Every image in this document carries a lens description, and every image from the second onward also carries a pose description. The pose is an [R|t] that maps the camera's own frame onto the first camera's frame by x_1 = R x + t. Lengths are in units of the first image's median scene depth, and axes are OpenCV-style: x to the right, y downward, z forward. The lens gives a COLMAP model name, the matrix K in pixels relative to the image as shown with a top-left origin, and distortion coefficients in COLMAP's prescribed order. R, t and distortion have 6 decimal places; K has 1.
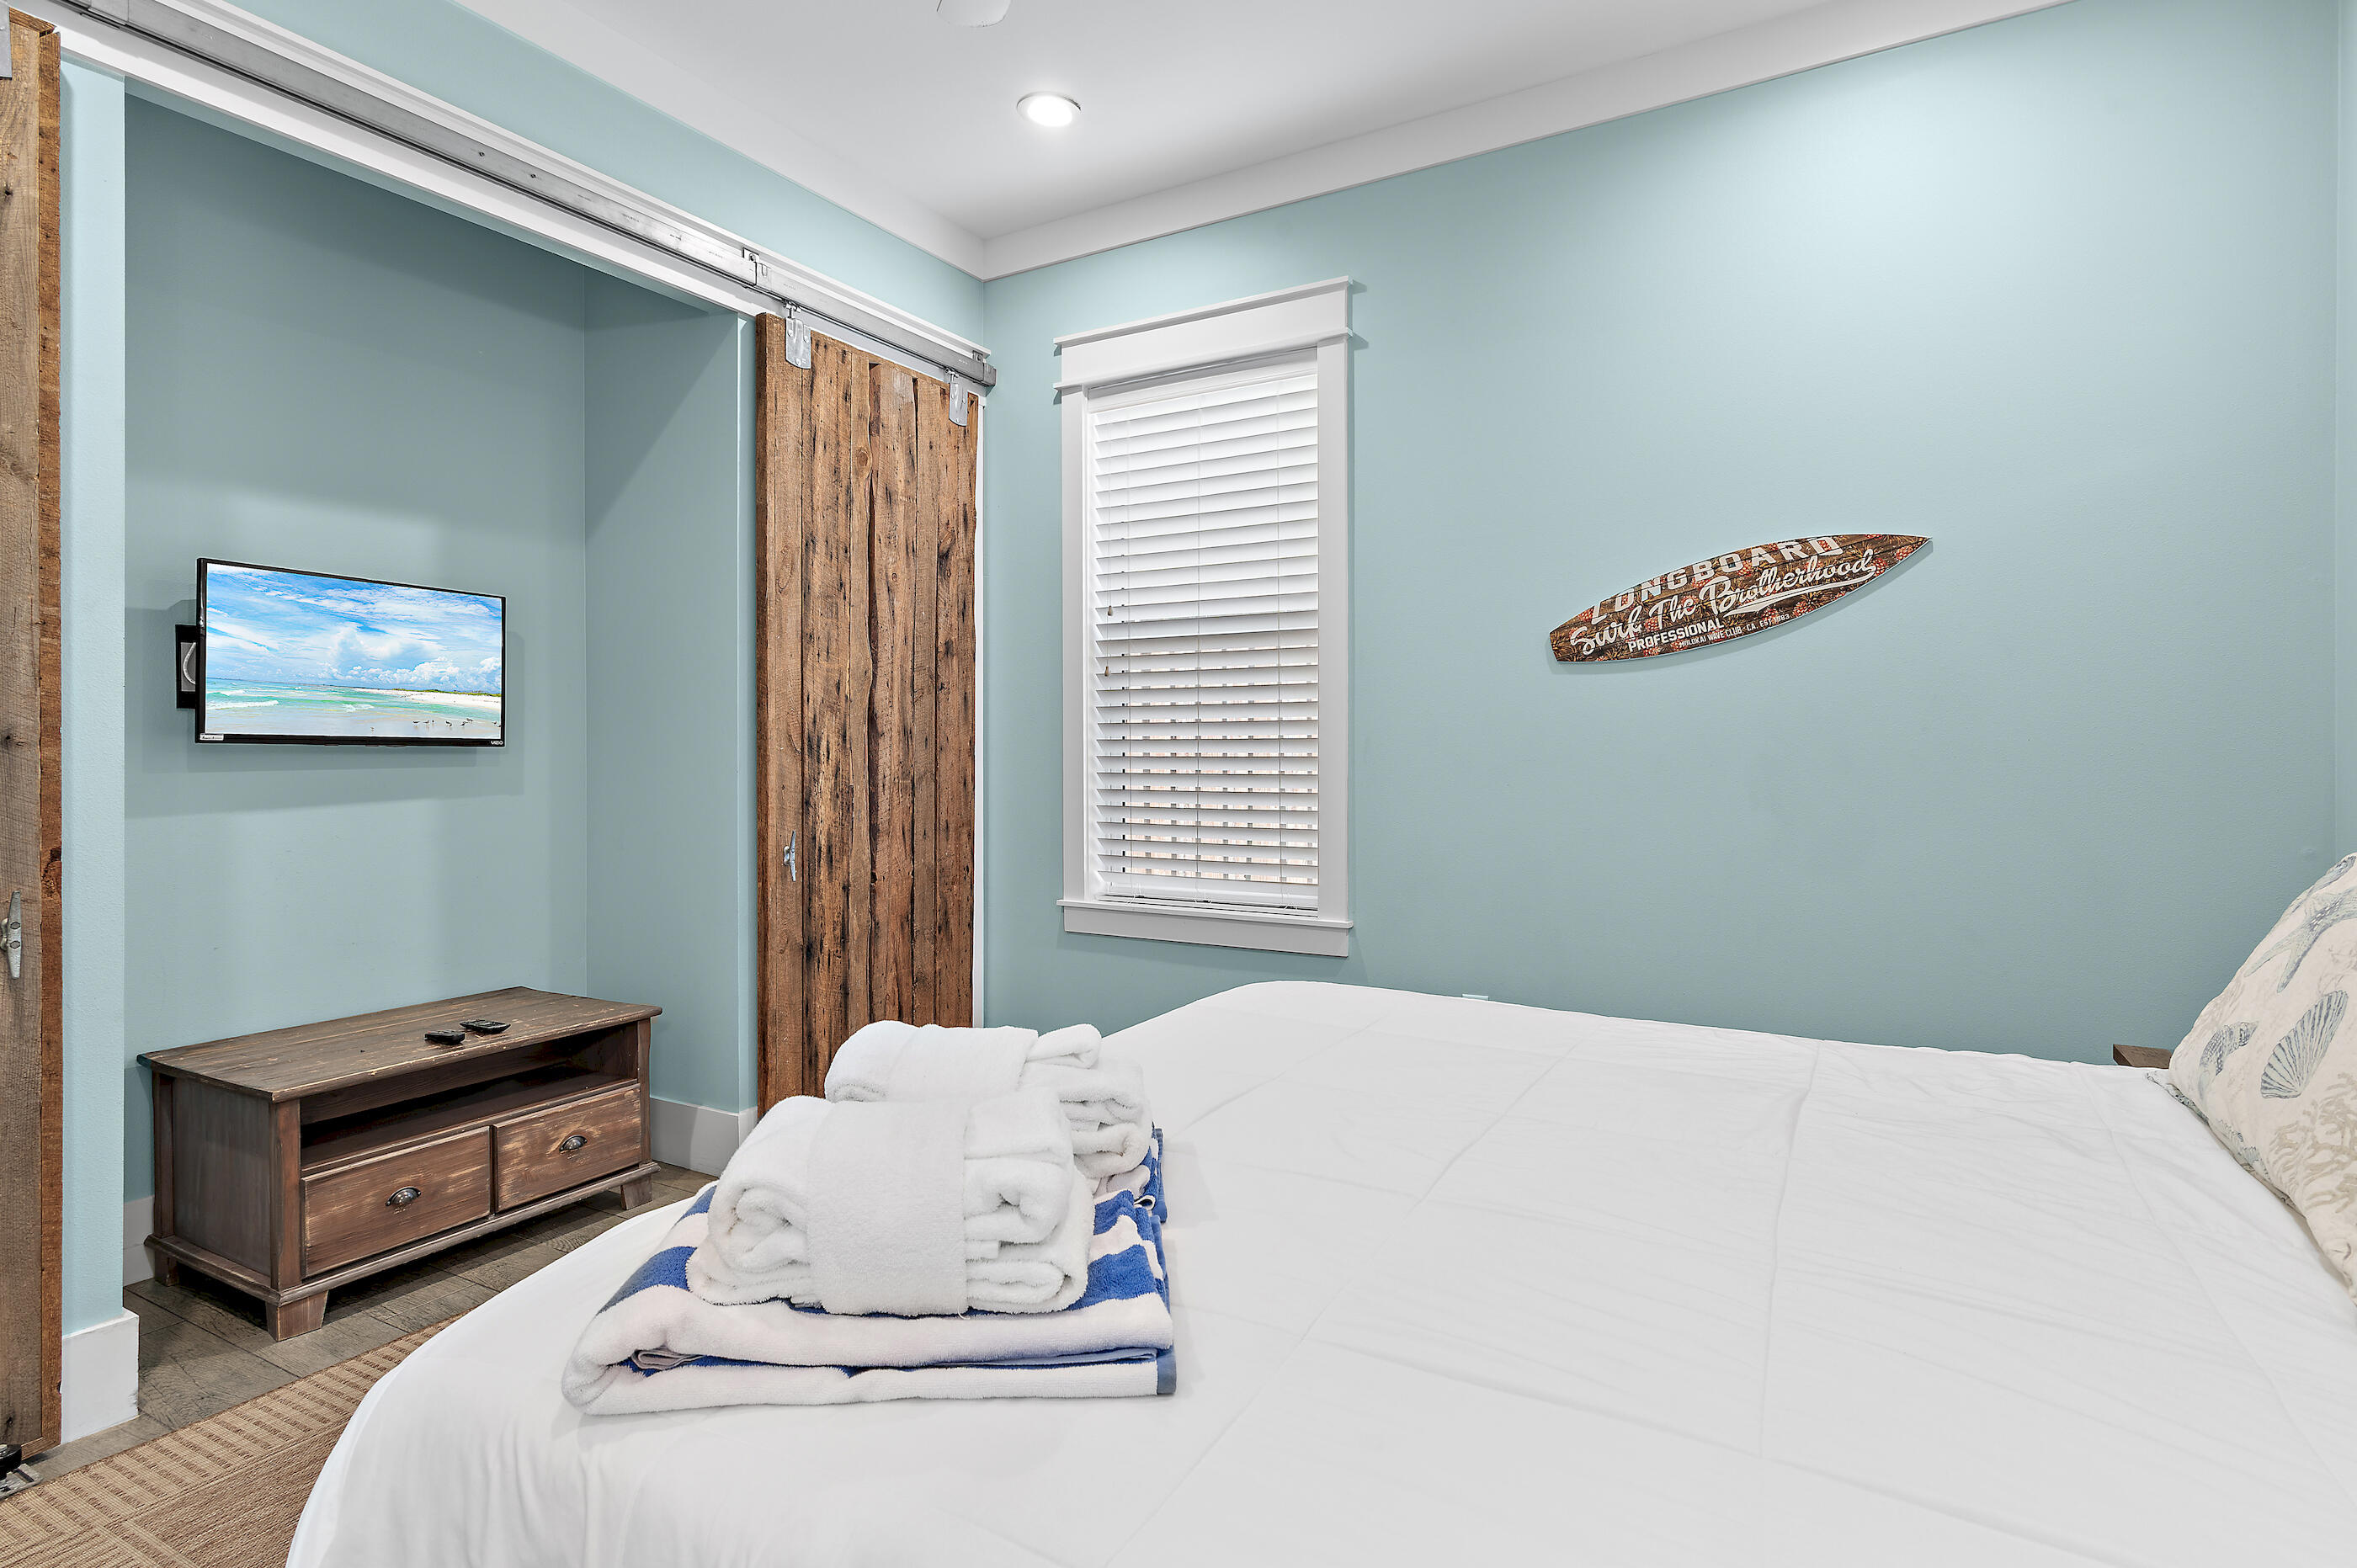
lens RADIAL K [[1170.6, 0, 1173.9], [0, 1170.6, 738.1], [0, 0, 1]] dist [0.008055, -0.001178]
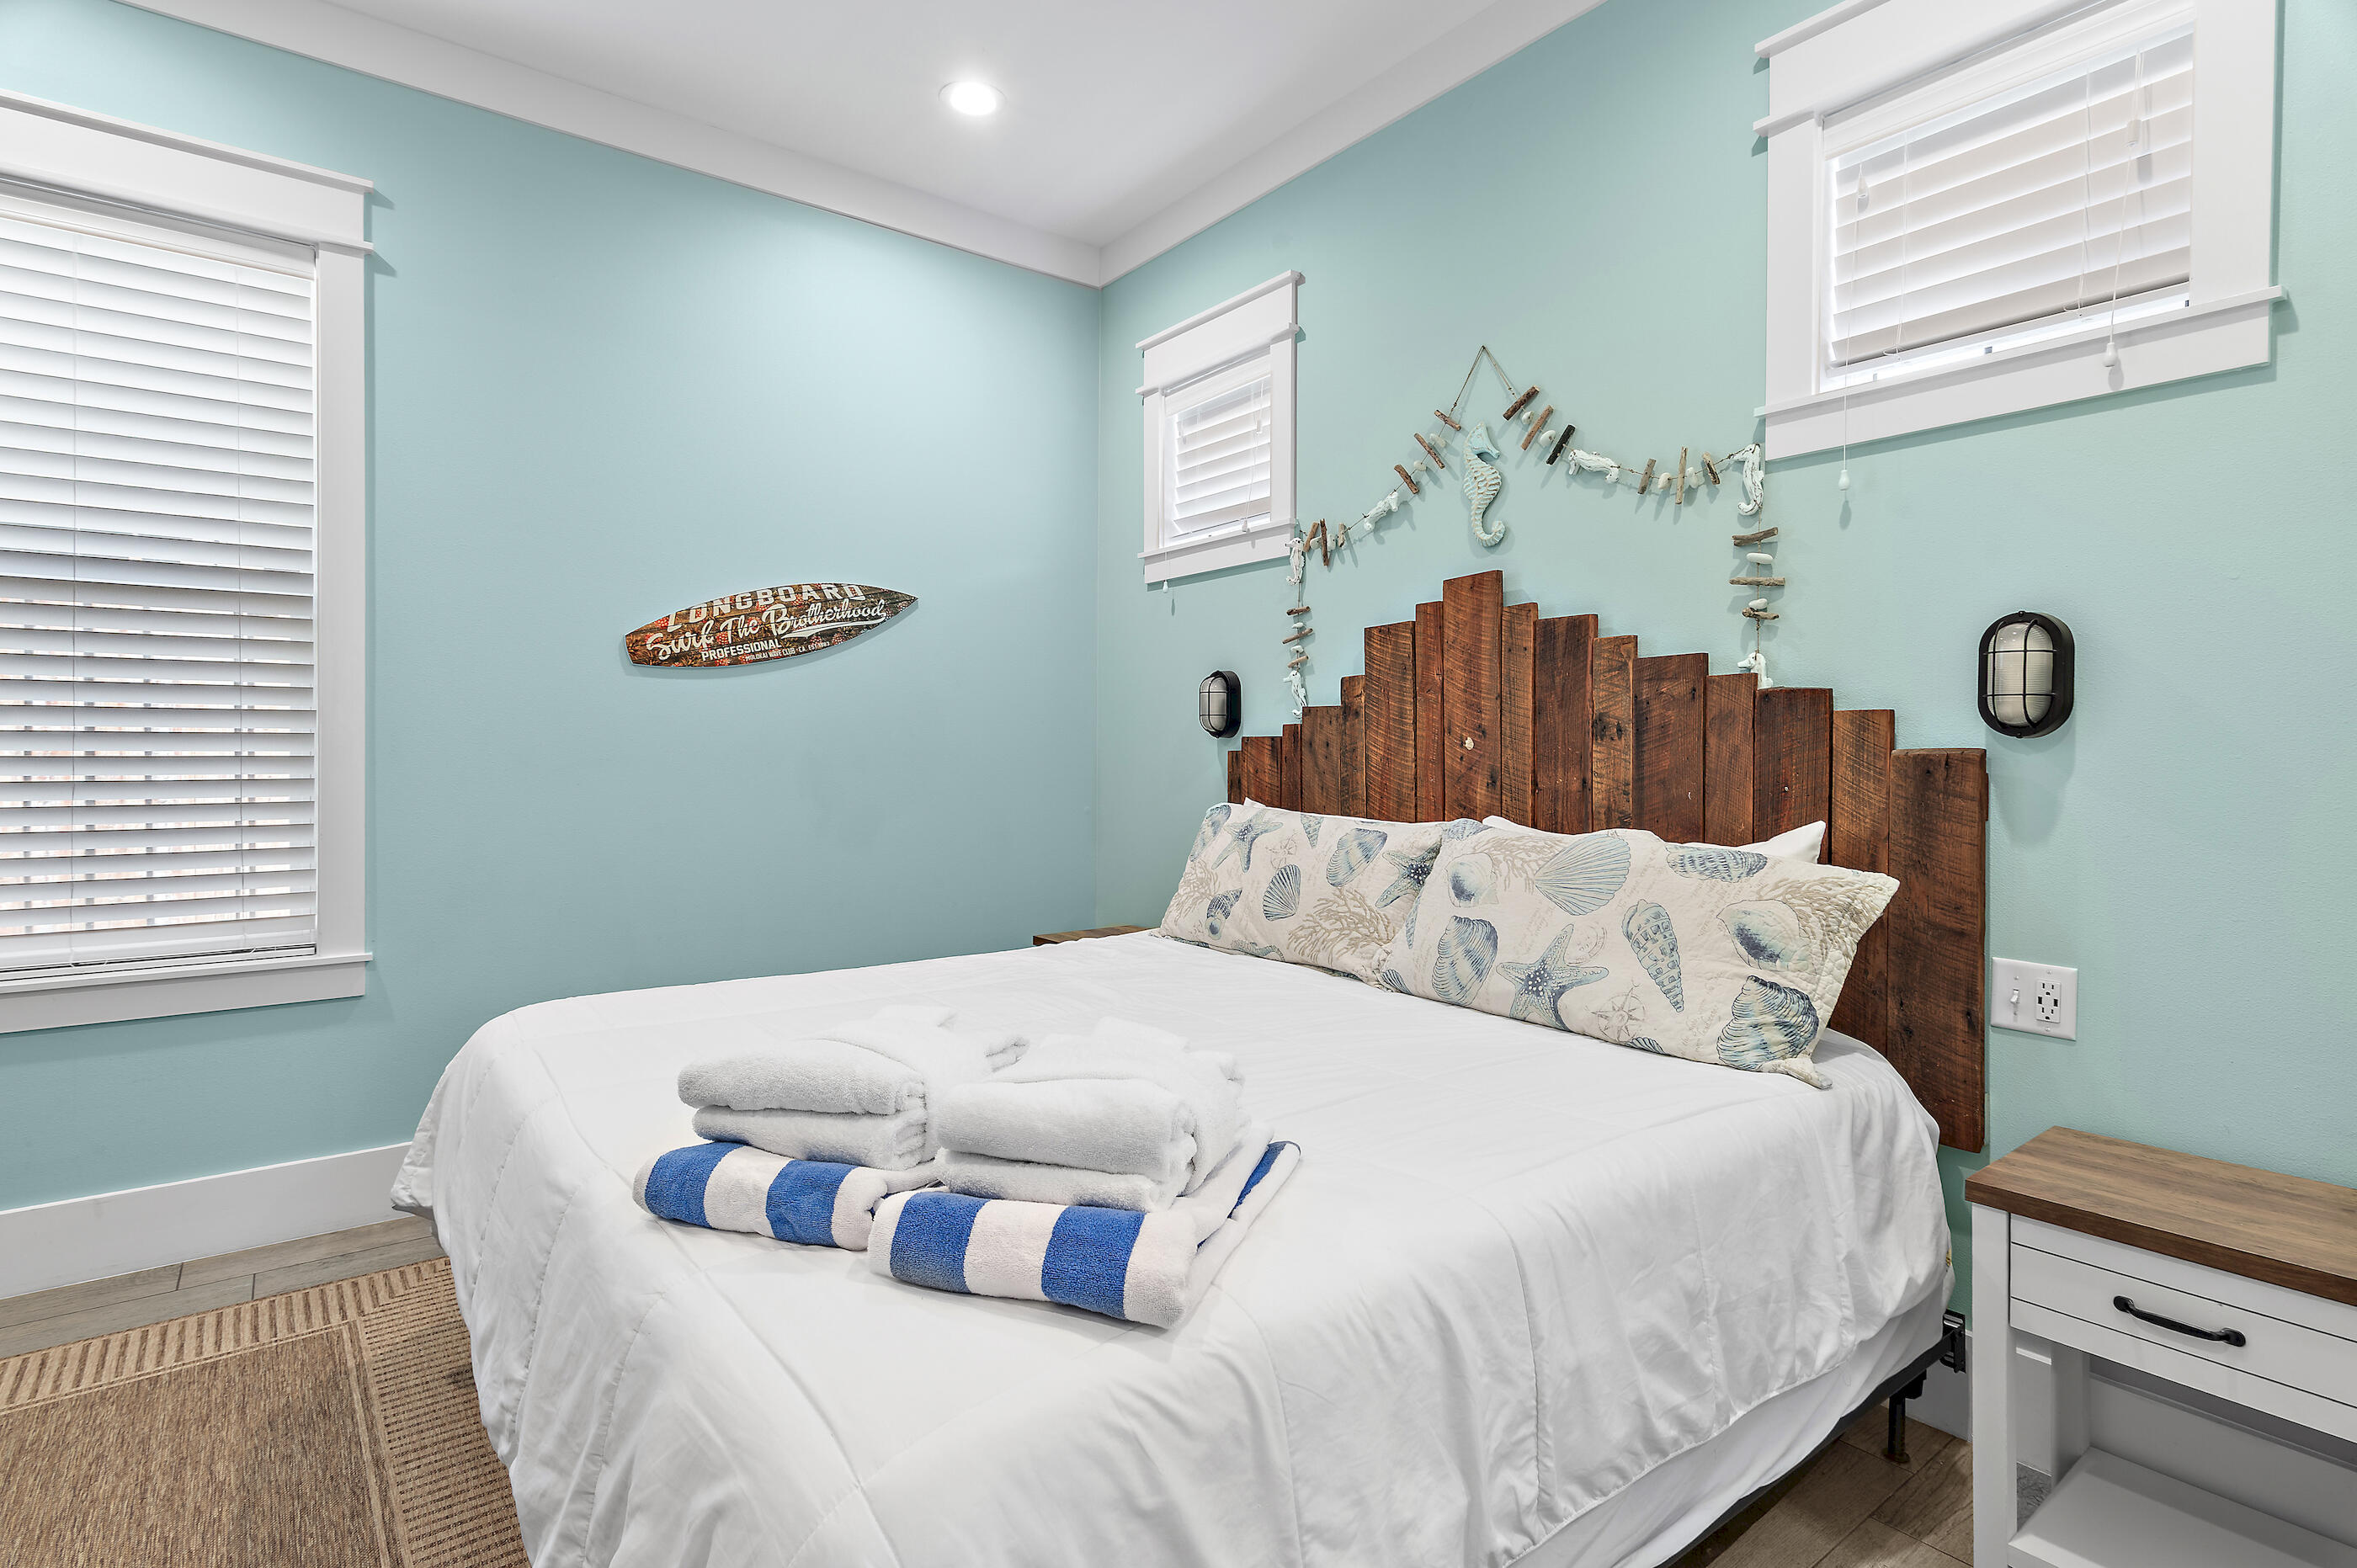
lens RADIAL K [[1170.6, 0, 1173.9], [0, 1170.6, 738.1], [0, 0, 1]] dist [0.008055, -0.001178]
pose [[0.381714, 0.010643, 0.924219, -0.471157], [-0.014548, 0.999879, -0.005506, -0.000974], [-0.924166, -0.011343, 0.381822, 0.169345]]
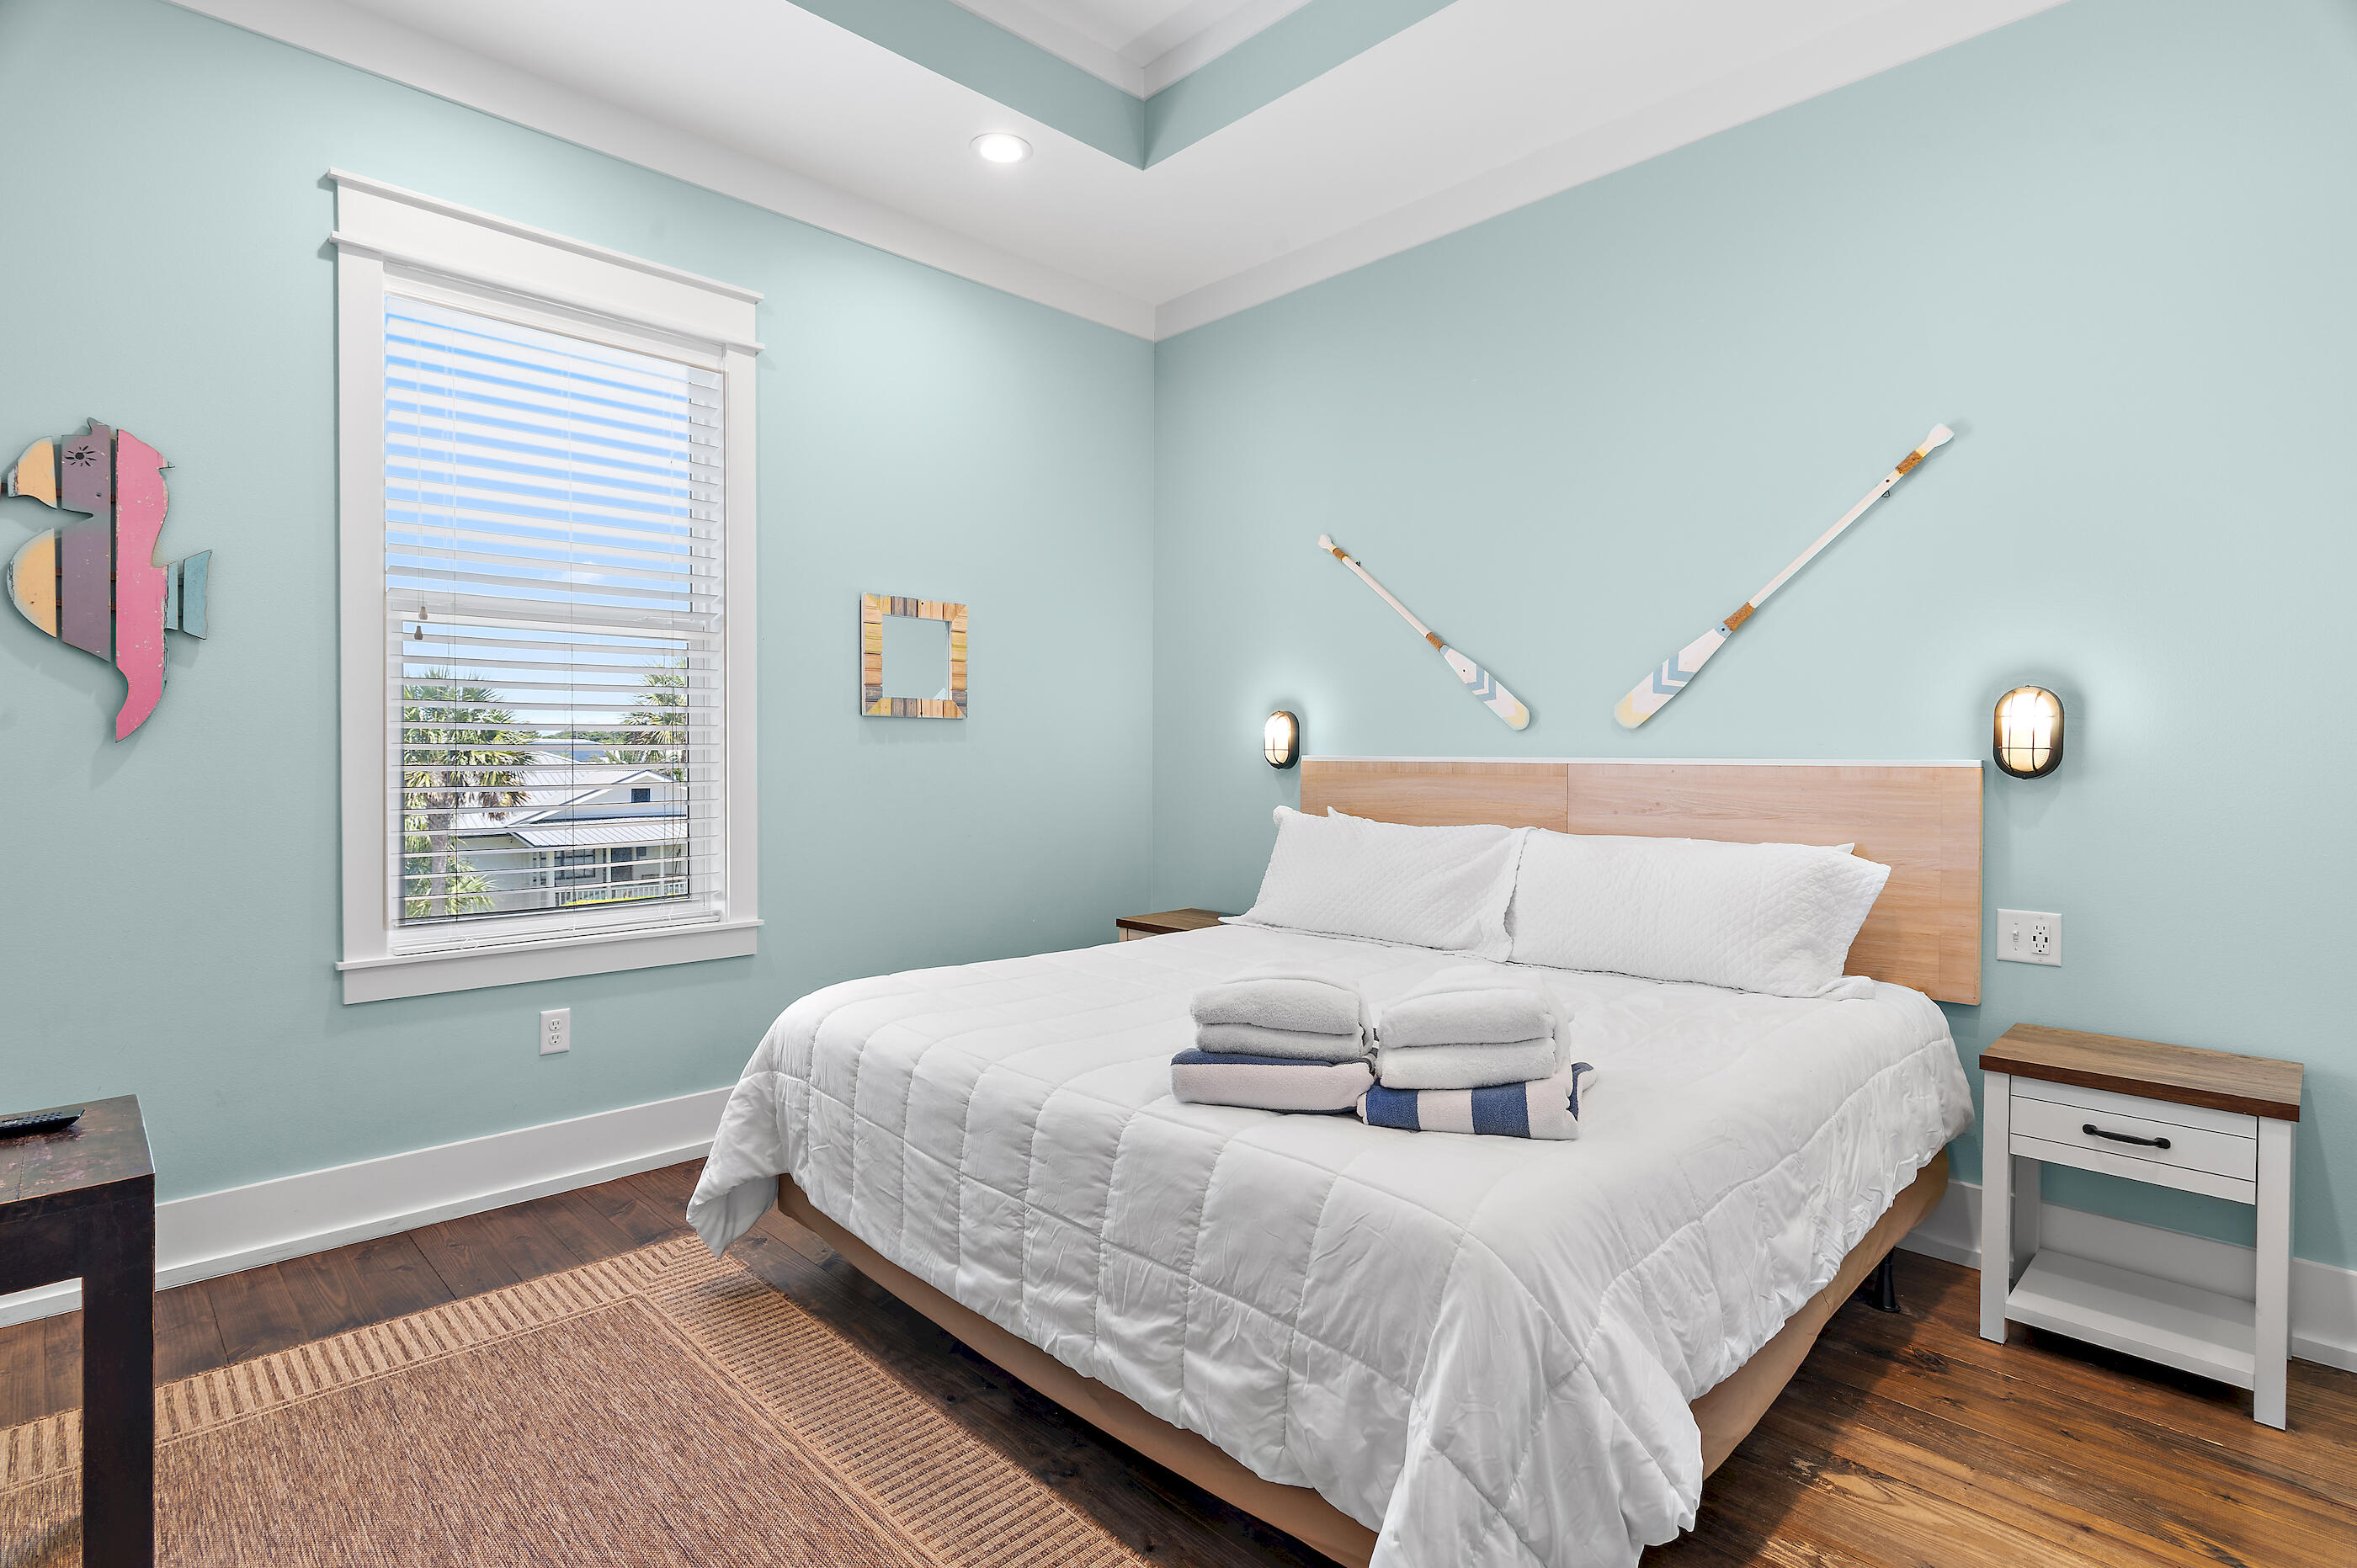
lens RADIAL K [[1170.6, 0, 1173.9], [0, 1170.6, 738.1], [0, 0, 1]] dist [0.008055, -0.001178]
pose [[0.275263, 0.010710, 0.961309, -0.856038], [-0.018966, 0.999804, -0.005708, -0.005183], [-0.961182, -0.016661, 0.275412, 0.421543]]
